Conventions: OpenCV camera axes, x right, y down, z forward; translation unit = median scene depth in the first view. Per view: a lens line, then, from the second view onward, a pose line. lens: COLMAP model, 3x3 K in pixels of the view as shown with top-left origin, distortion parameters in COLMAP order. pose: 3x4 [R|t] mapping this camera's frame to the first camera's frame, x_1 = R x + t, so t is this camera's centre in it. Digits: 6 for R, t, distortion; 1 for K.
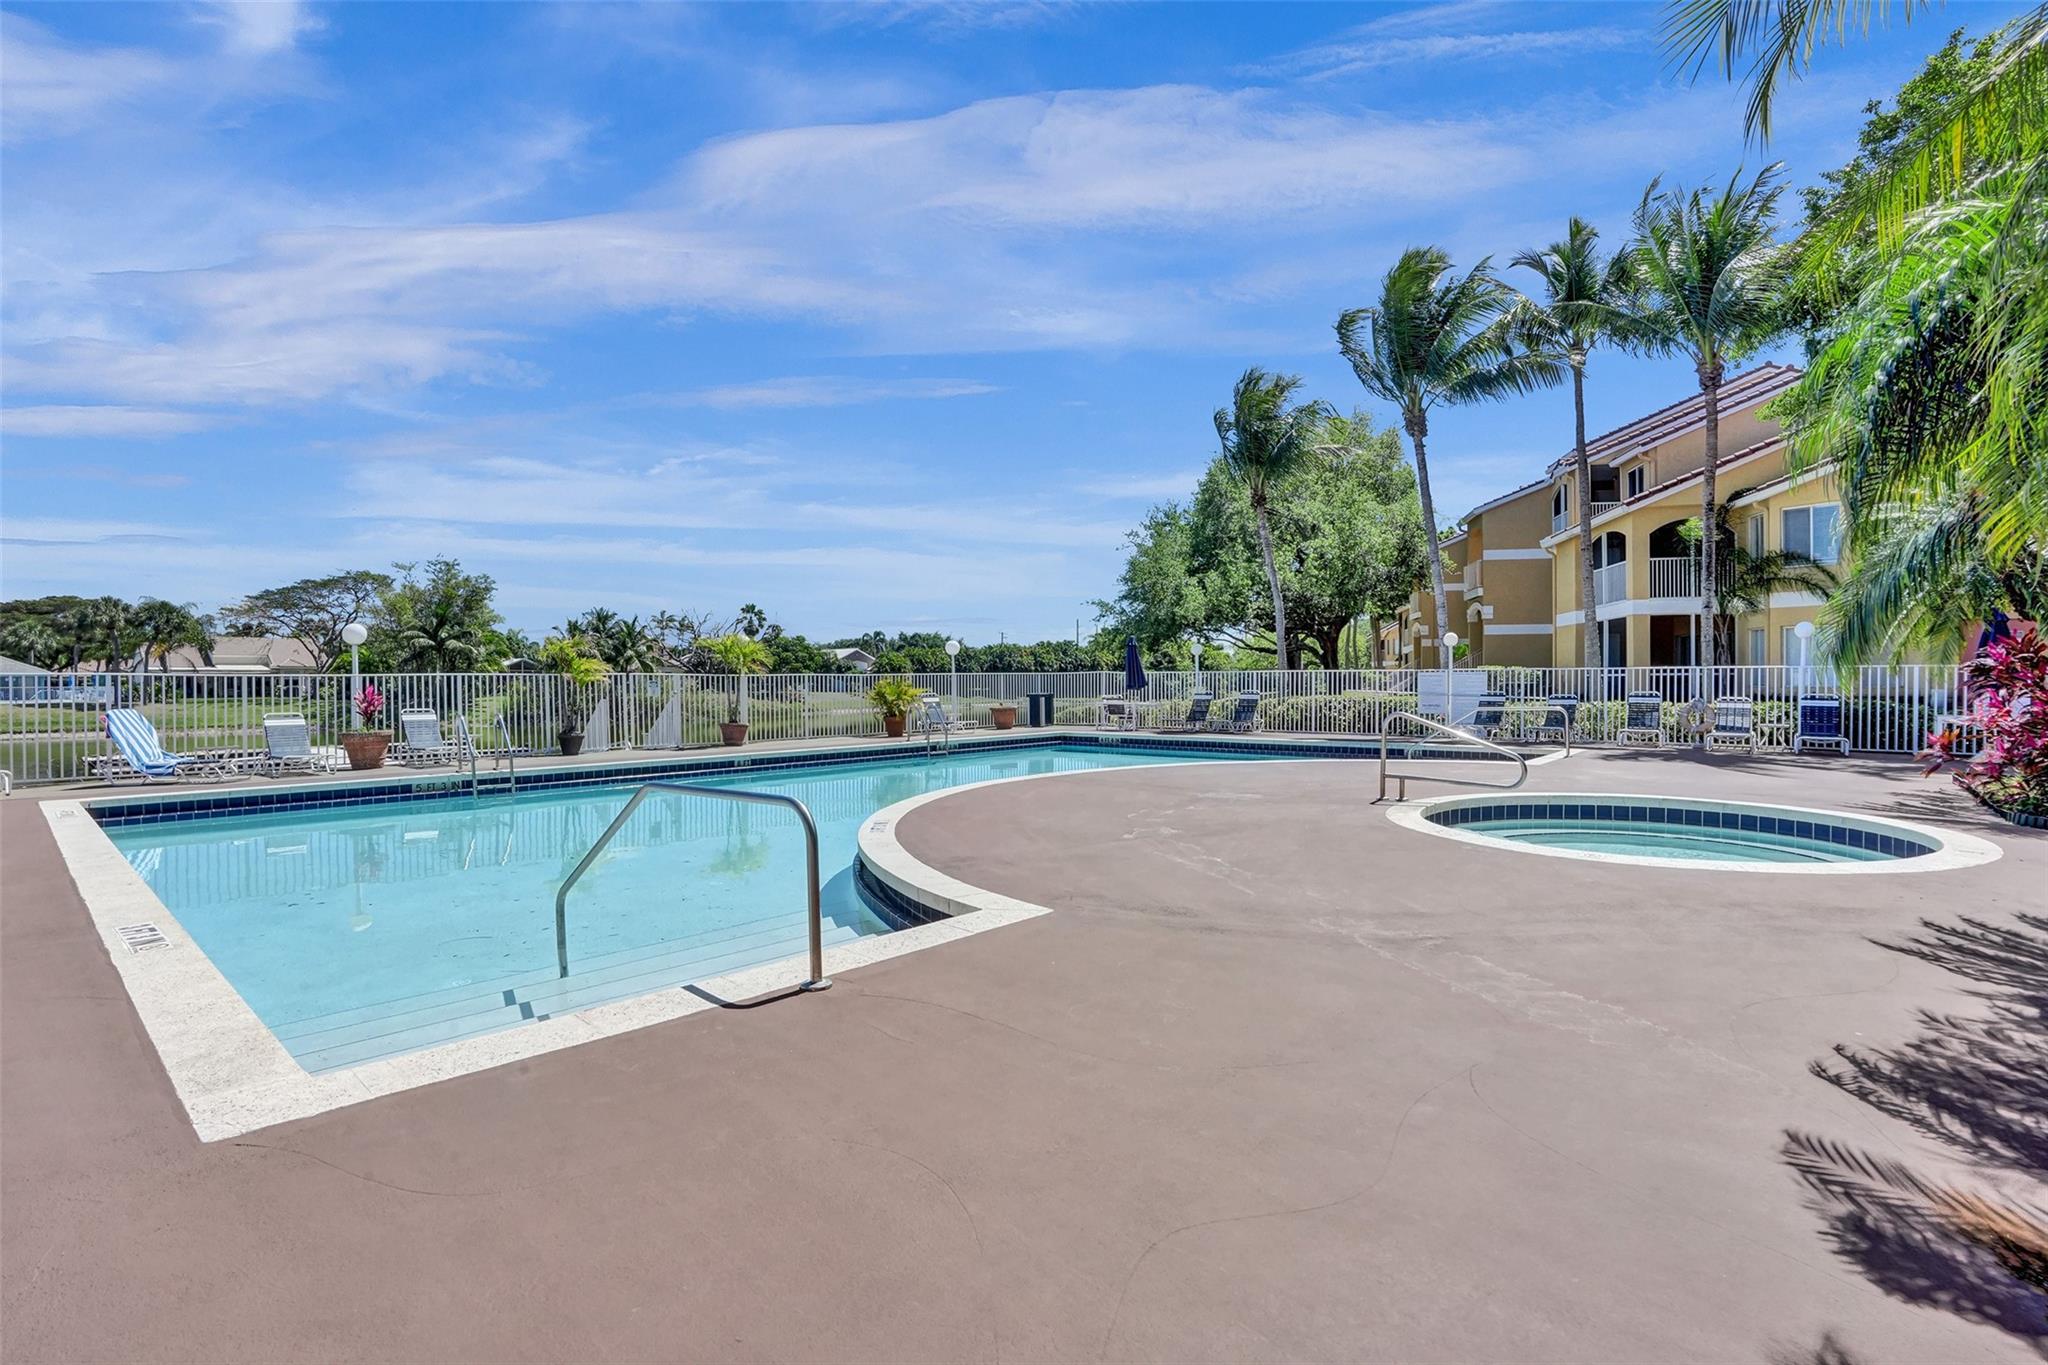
lens RADIAL K [[933.5, 0, 1024.0], [0, 933.5, 682.5], [0, 0, 1]] dist [-0.019727, 0.000039]
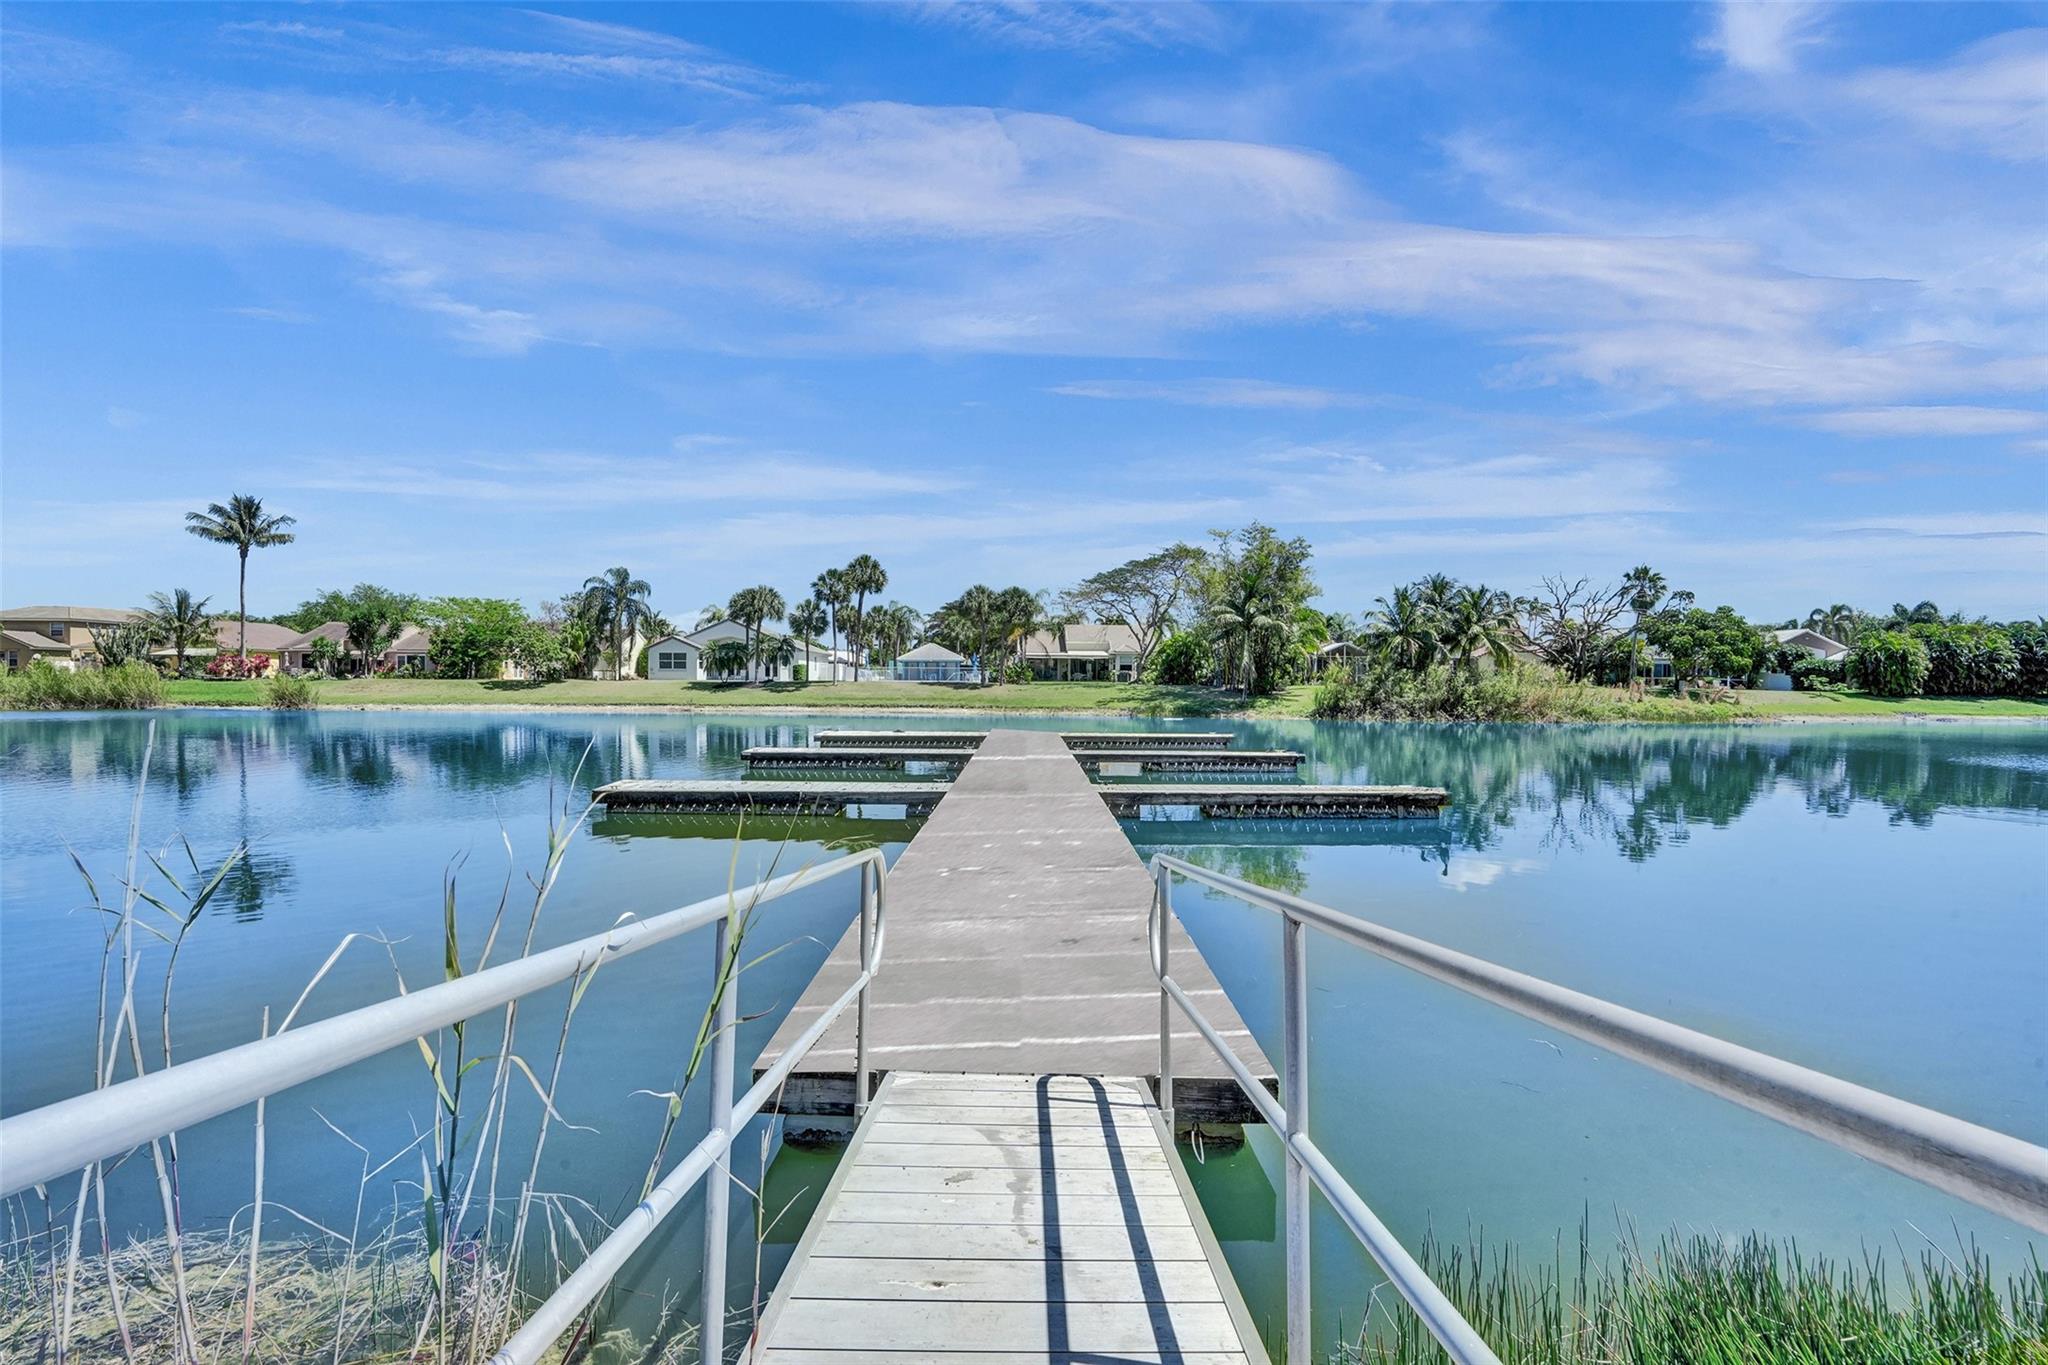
lens RADIAL K [[933.5, 0, 1024.0], [0, 933.5, 682.5], [0, 0, 1]] dist [-0.019727, 0.000039]
pose [[0.665056, 0.012374, -0.746691, -0.115027], [-0.011445, 0.999914, 0.006376, 0.011039], [0.746705, 0.004306, 0.665141, 0.249828]]
